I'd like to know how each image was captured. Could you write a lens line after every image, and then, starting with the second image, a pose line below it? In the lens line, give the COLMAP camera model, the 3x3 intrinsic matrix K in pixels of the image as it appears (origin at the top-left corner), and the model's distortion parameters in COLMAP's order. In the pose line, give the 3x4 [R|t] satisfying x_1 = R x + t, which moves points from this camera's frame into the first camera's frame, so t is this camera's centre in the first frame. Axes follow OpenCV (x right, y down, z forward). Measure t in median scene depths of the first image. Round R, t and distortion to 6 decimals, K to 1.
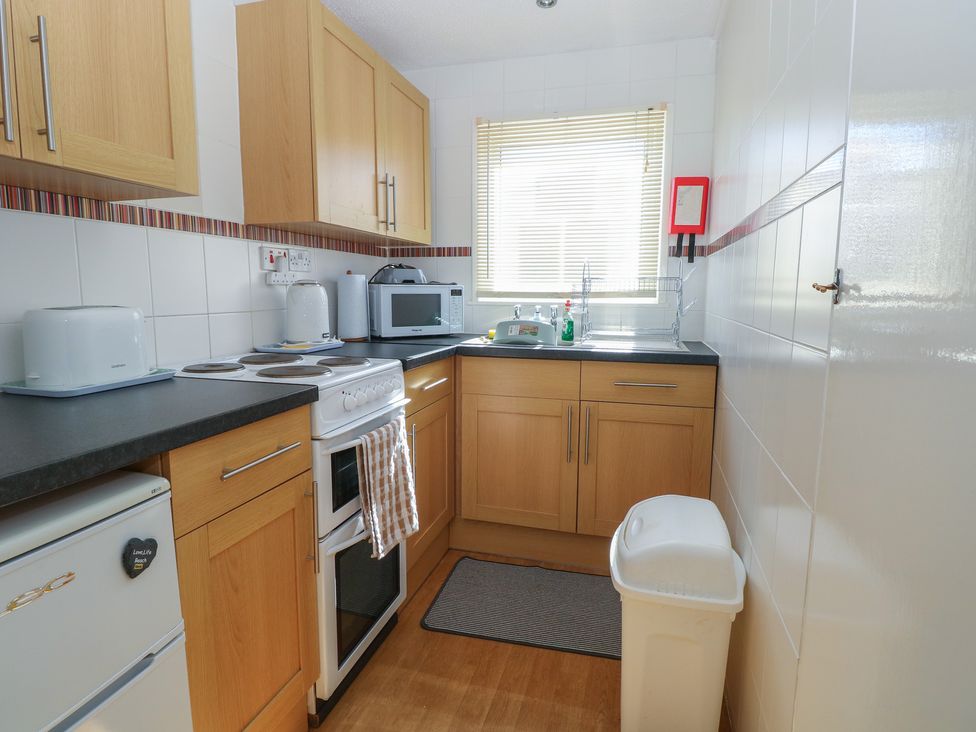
lens RADIAL K [[548.2, 0, 488.0], [0, 548.2, 366.0], [0, 0, 1]] dist [-0.002426, -0.000856]
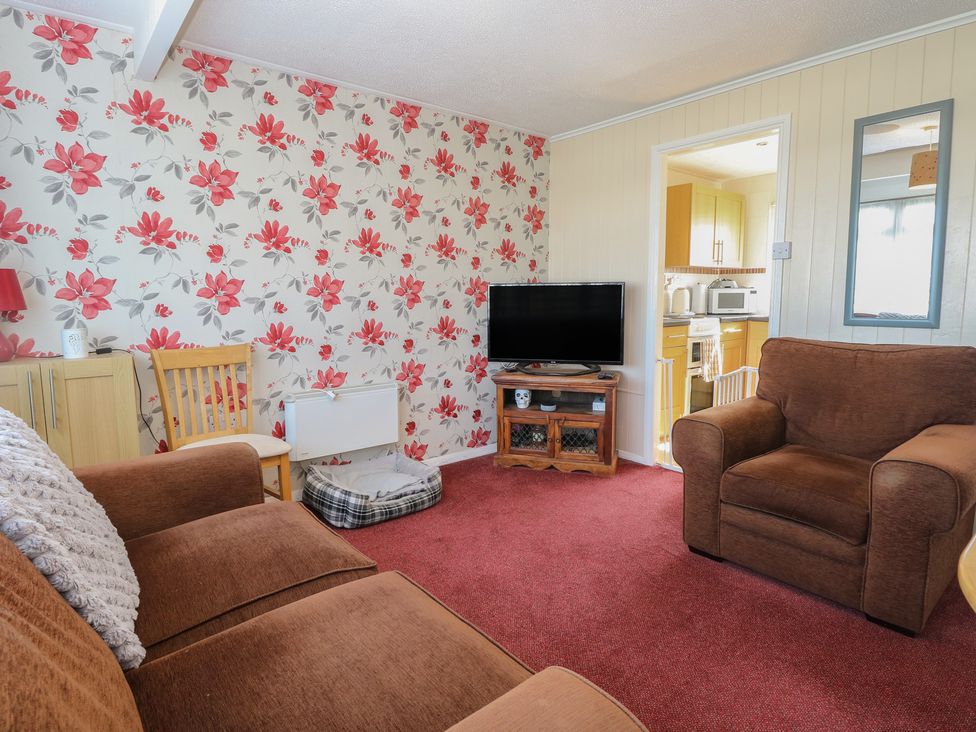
lens RADIAL K [[548.2, 0, 488.0], [0, 548.2, 366.0], [0, 0, 1]] dist [-0.002426, -0.000856]
pose [[0.834444, 0.062071, -0.547587, 0.303011], [-0.065194, 0.997778, 0.013755, 0.210653], [0.547223, 0.024222, 0.836636, -1.478399]]
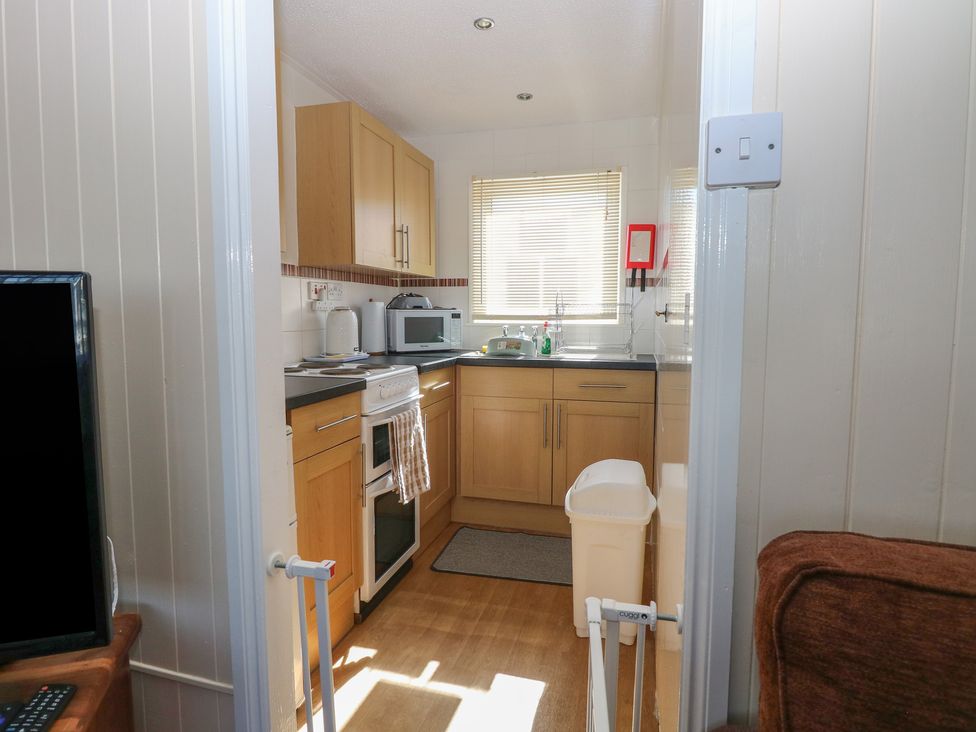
lens RADIAL K [[558.8, 0, 488.0], [0, 558.8, 366.0], [0, 0, 1]] dist [0.001882, -0.000061]
pose [[0.999969, -0.004173, 0.006635, 0.006964], [0.004447, 0.999114, -0.041858, 0.039987], [-0.006455, 0.041886, 0.999102, -0.317065]]
